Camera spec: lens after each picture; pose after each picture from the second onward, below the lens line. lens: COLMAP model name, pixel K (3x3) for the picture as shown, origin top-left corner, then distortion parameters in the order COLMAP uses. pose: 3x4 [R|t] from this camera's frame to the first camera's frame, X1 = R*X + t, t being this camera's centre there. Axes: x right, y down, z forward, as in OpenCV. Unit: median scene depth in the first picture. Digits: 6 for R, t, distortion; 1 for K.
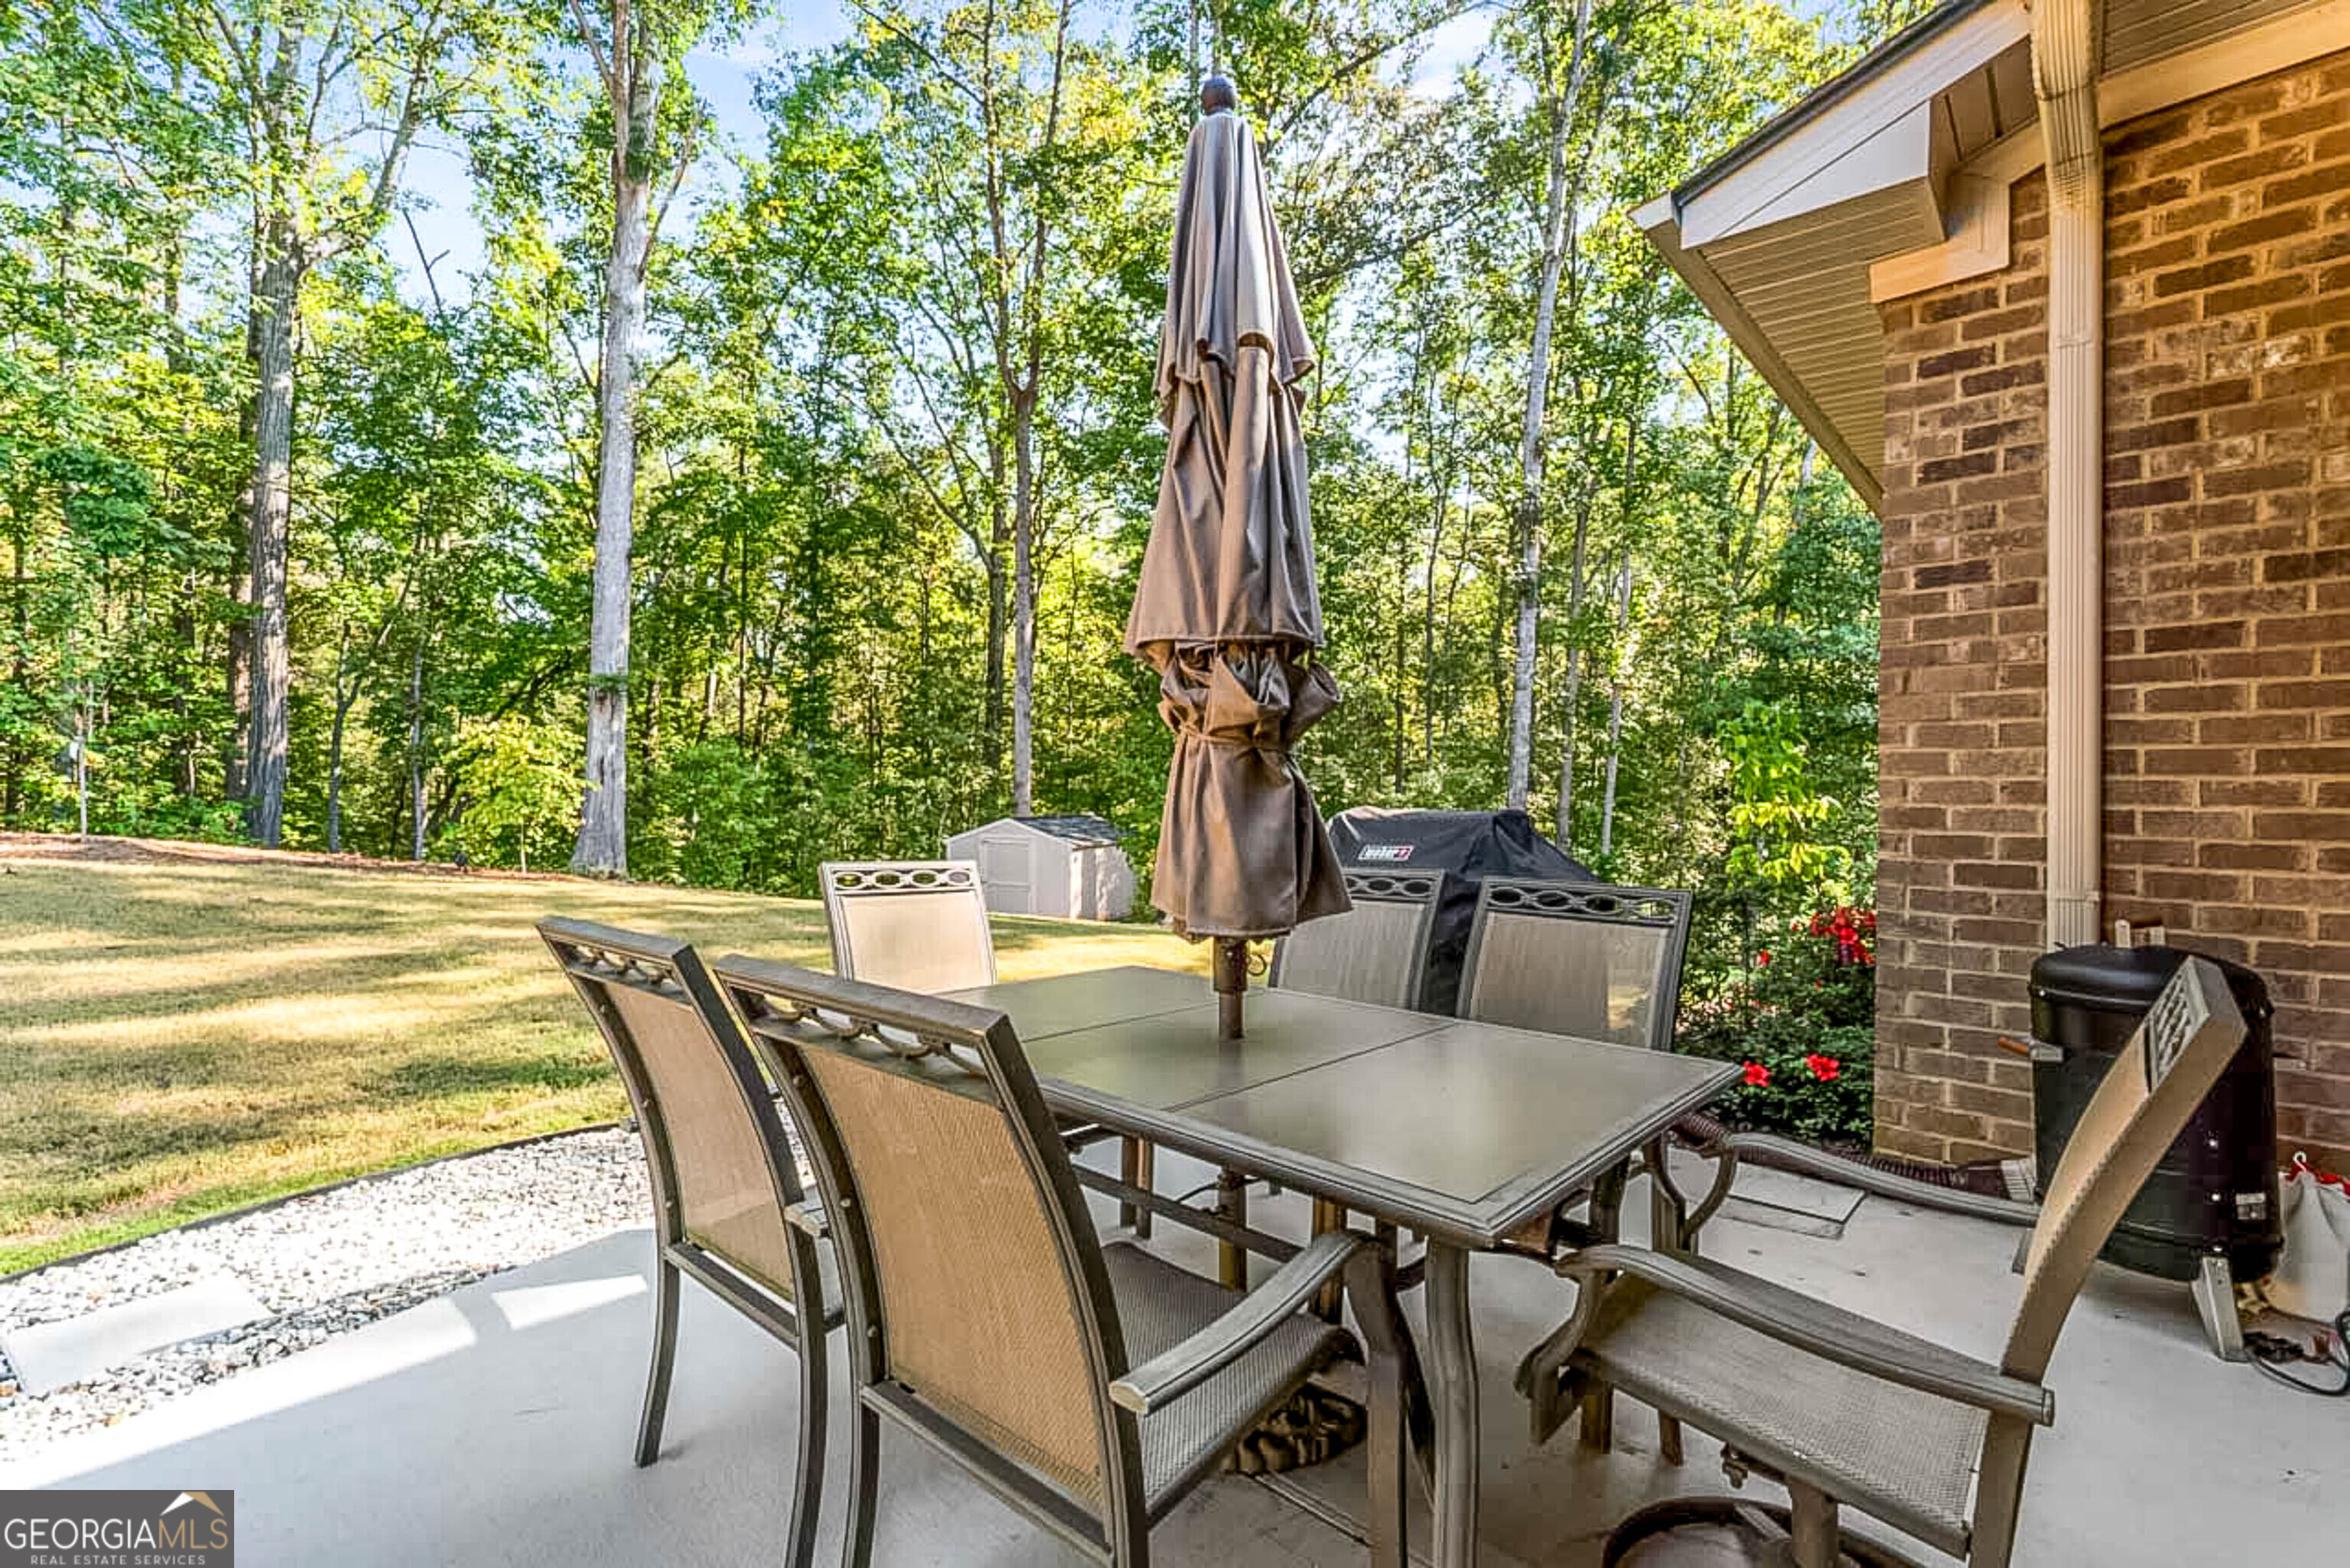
lens RADIAL K [[1022.7, 0, 1179.1], [0, 1022.7, 787.1], [0, 0, 1]] dist [-0.000817, 0.000832]
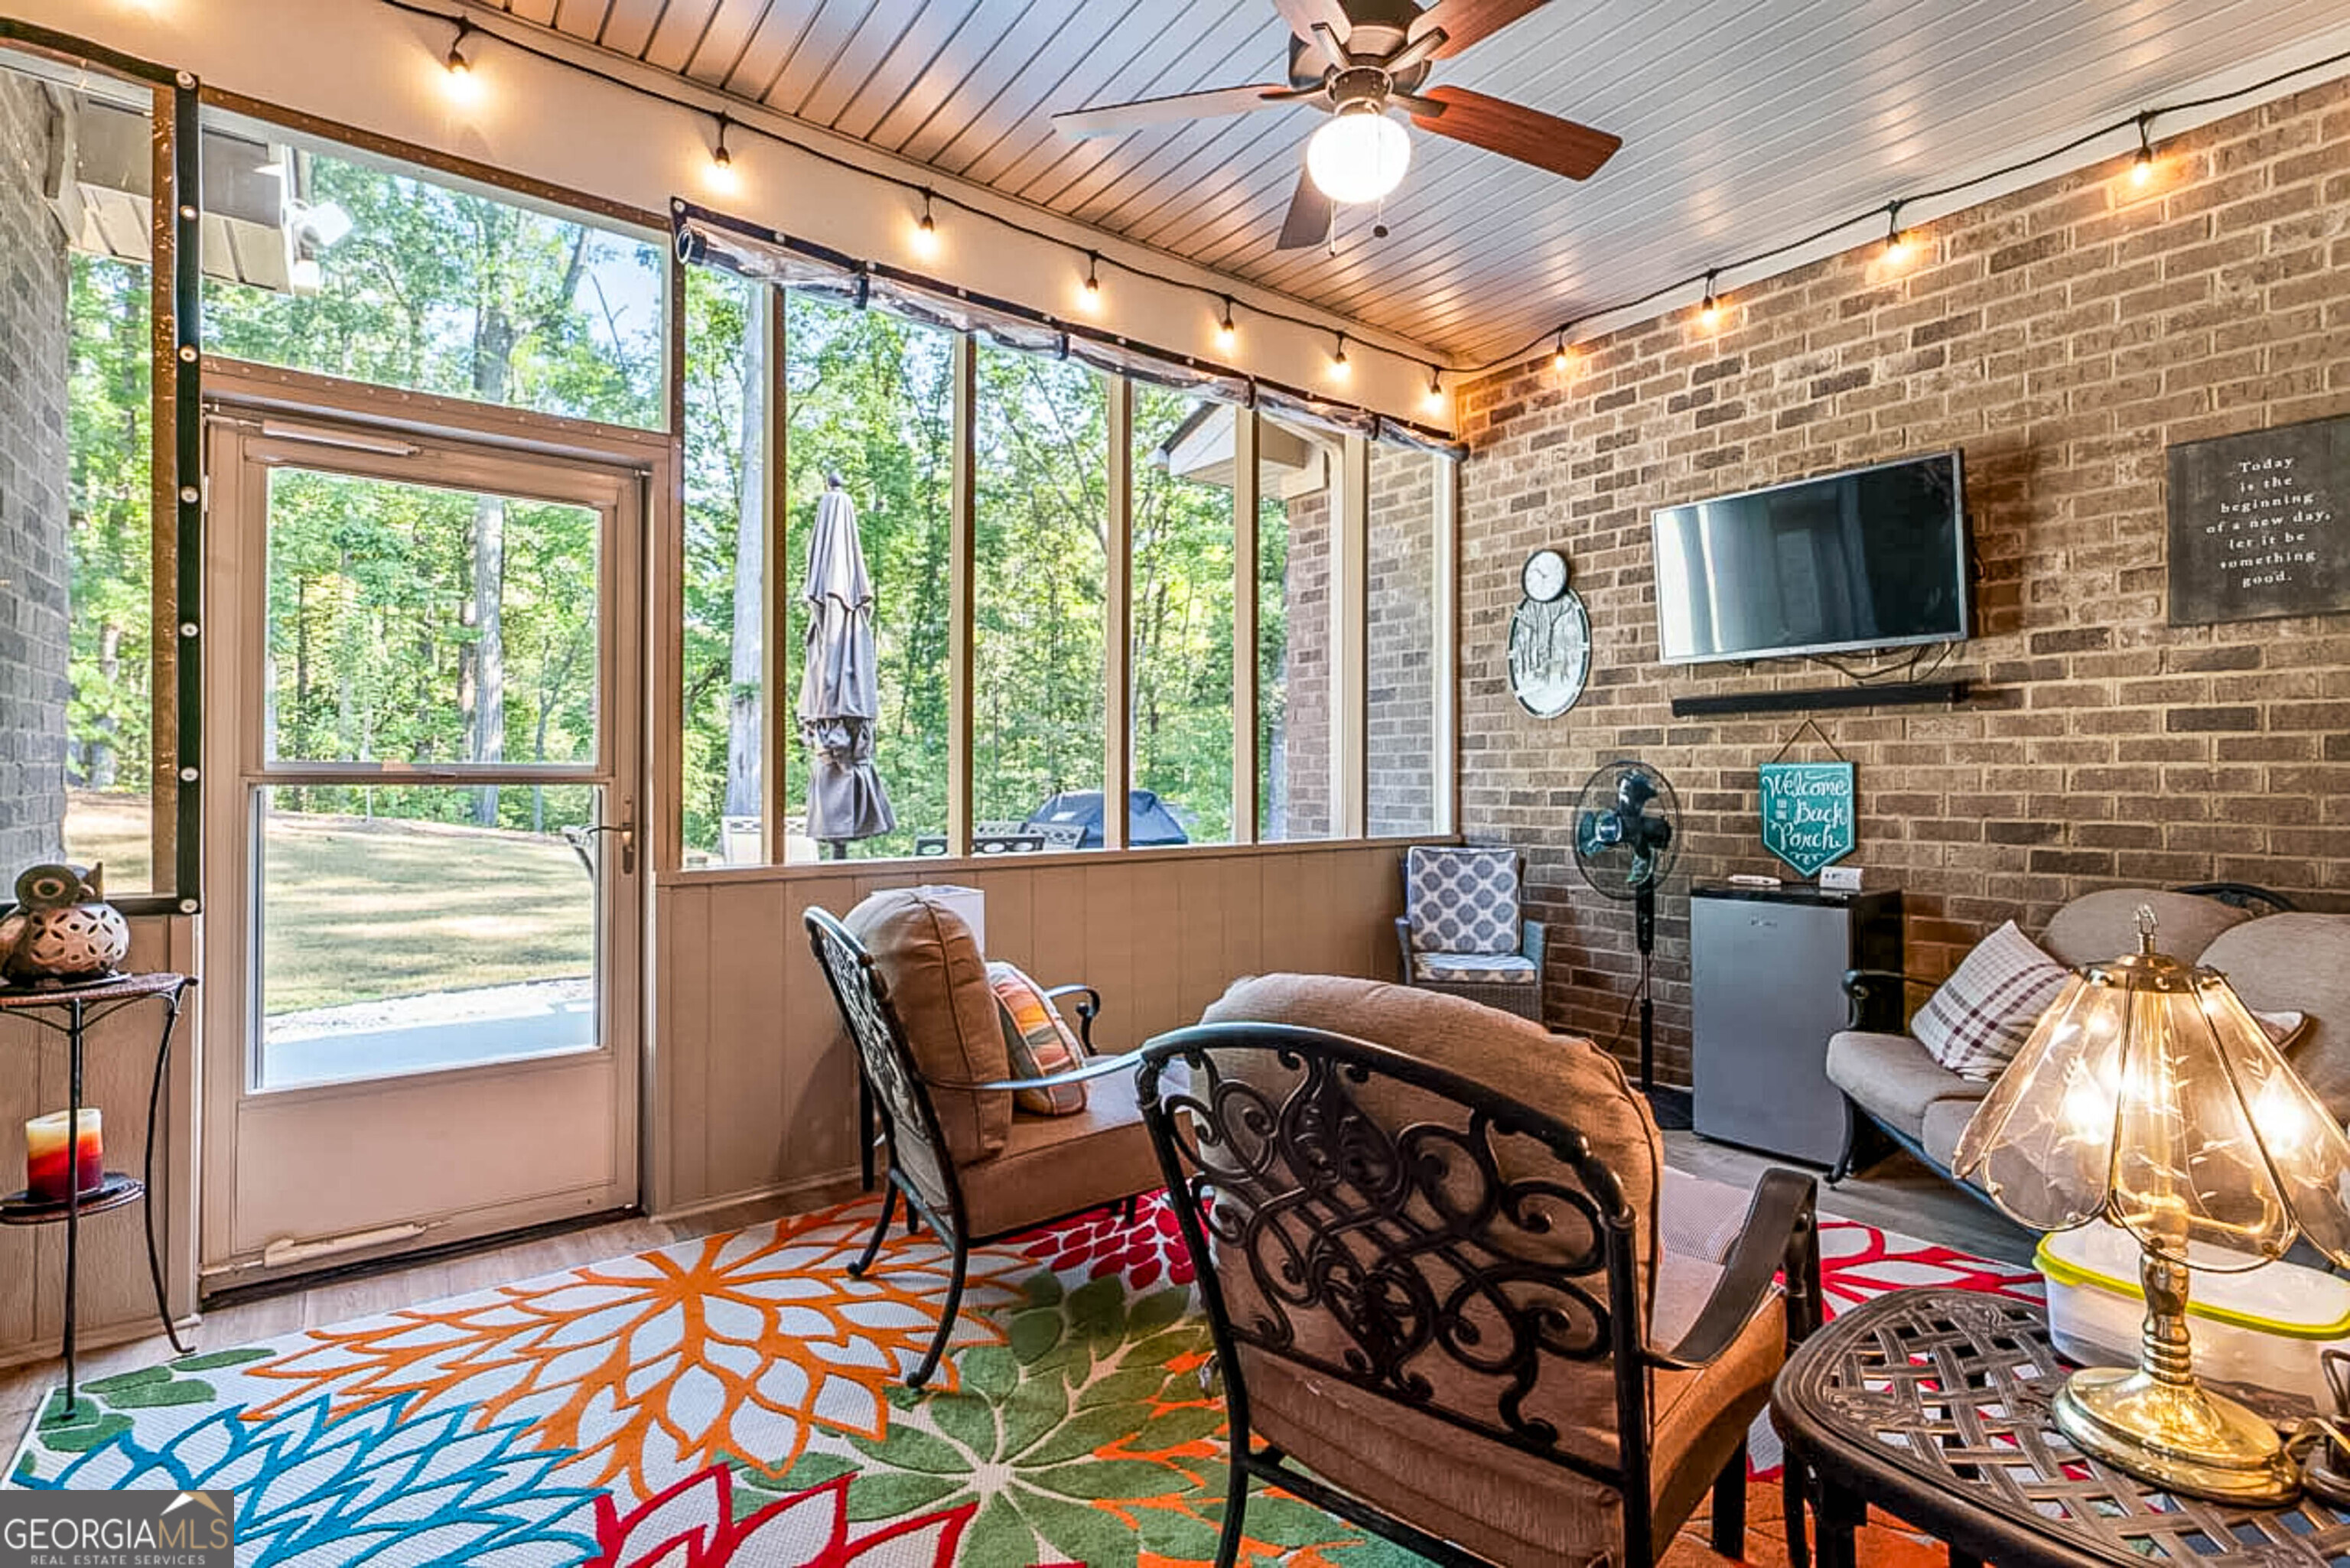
lens RADIAL K [[1092.7, 0, 1170.9], [0, 1092.7, 777.6], [0, 0, 1]] dist [0.001097, -0.000221]
pose [[0.985484, -0.003852, -0.169726, 0.089474], [0.003866, 0.999992, -0.000248, 0.000211], [0.169726, -0.000412, 0.985491, -0.097709]]
